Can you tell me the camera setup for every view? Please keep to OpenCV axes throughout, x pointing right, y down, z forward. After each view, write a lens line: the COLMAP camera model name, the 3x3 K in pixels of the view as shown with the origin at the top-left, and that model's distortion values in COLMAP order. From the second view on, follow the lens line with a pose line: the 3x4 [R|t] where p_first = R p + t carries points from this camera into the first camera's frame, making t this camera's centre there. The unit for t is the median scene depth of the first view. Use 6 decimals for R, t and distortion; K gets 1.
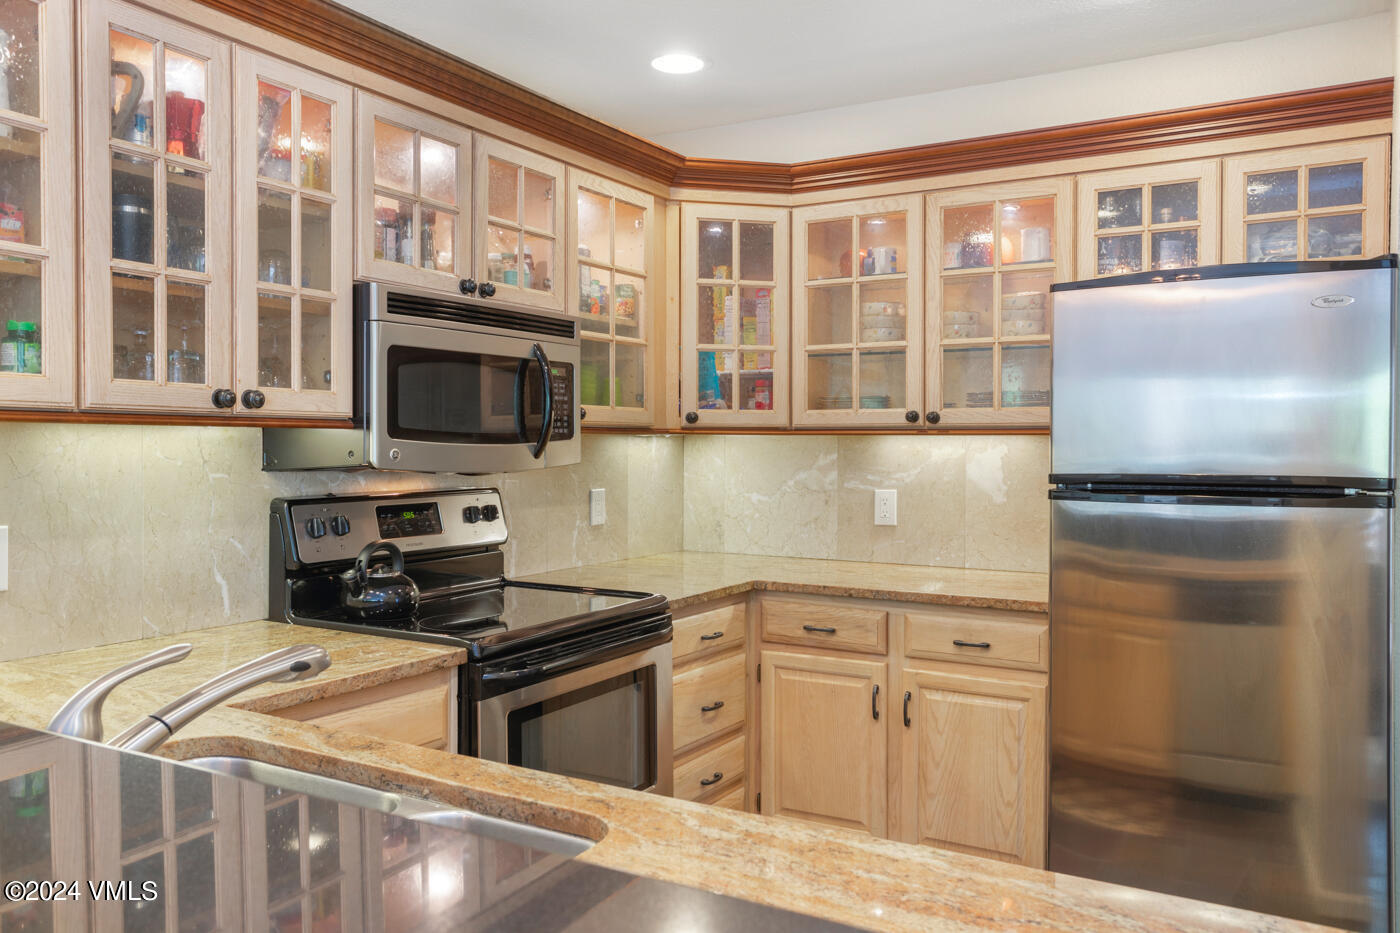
lens RADIAL K [[1092.5, 0, 707.0], [0, 1092.5, 452.5], [0, 0, 1]] dist [0.013901, 0.013328]
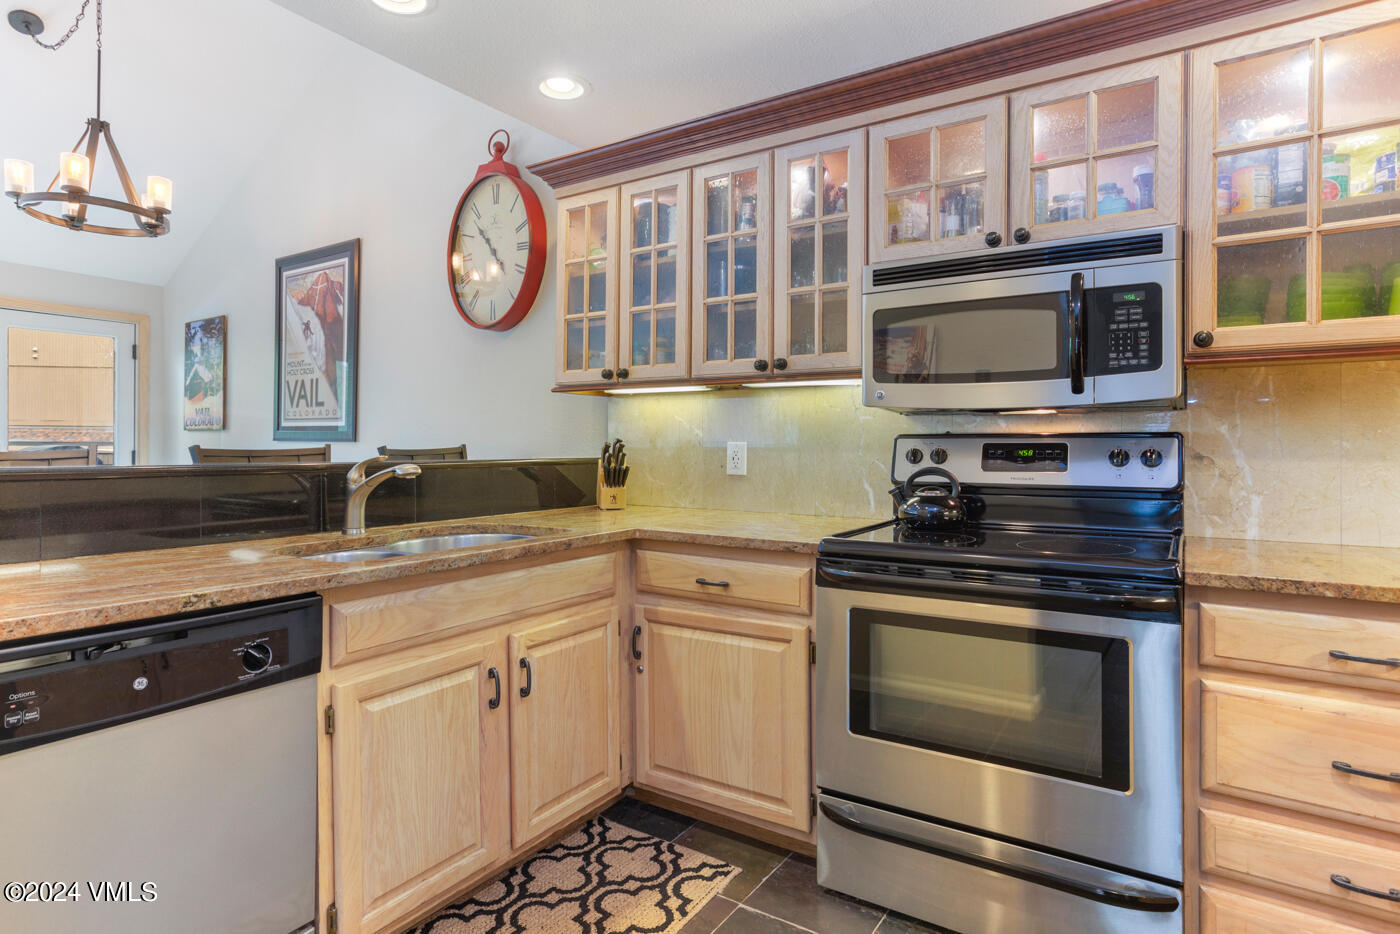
lens RADIAL K [[716.8, 0, 671.0], [0, 716.8, 437.5], [0, 0, 1]] dist [-0.027953, 0.017650]
pose [[-0.051977, -0.014854, -0.998538, 0.434456], [-0.014042, 0.999801, -0.014142, 0.051866], [0.998550, 0.013286, -0.052175, 0.620969]]
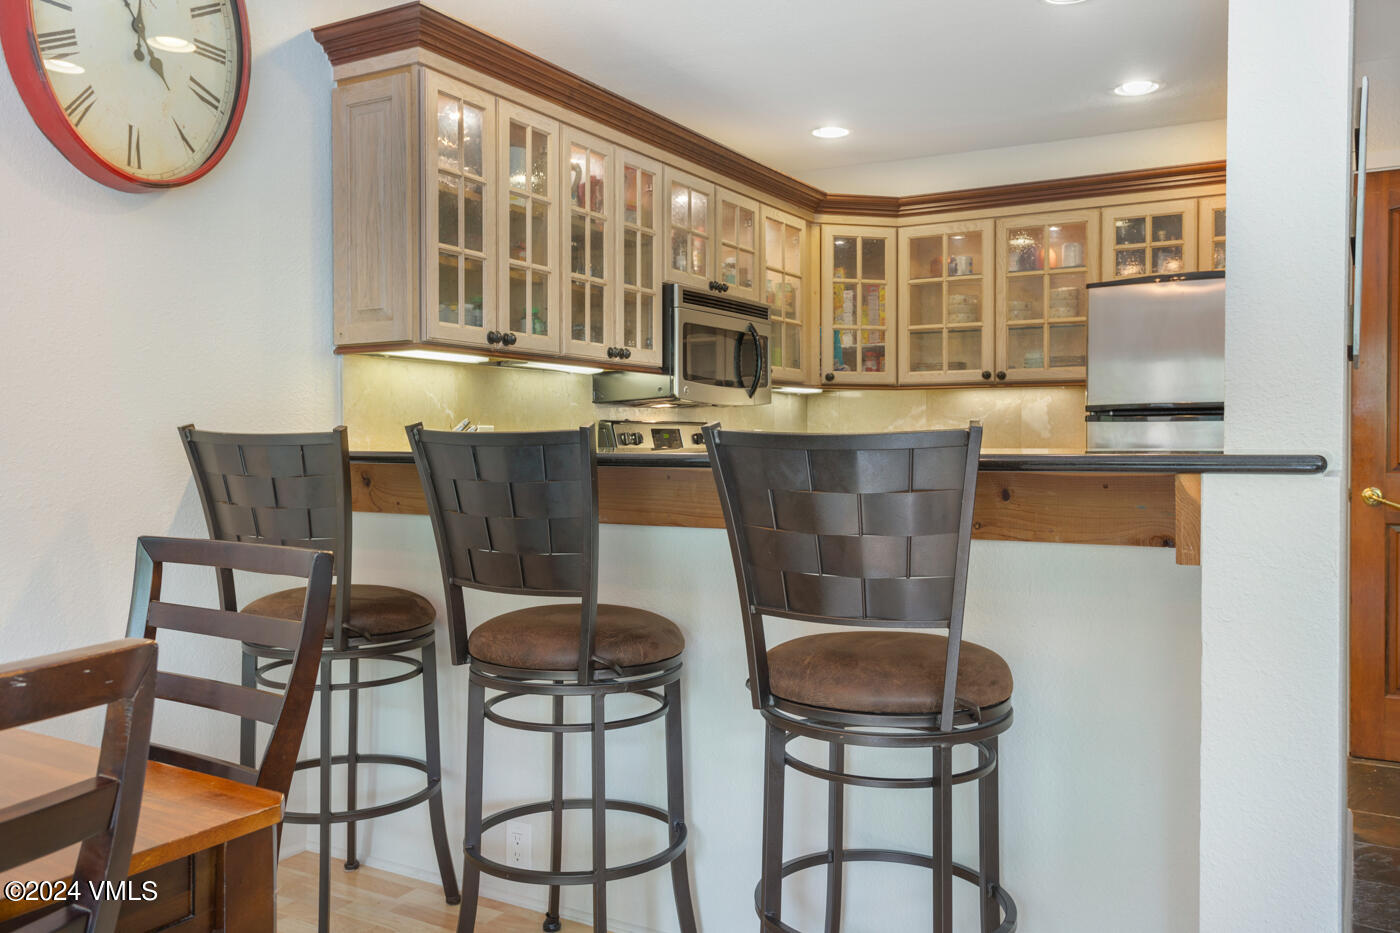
lens RADIAL K [[1138.1, 0, 711.5], [0, 1138.1, 465.4], [0, 0, 1]] dist [-0.001027, 0.013782]
pose [[0.999947, -0.002623, 0.009978, -0.206246], [0.002495, 0.999915, 0.012817, 0.071985], [-0.010011, -0.012792, 0.999868, -0.536866]]
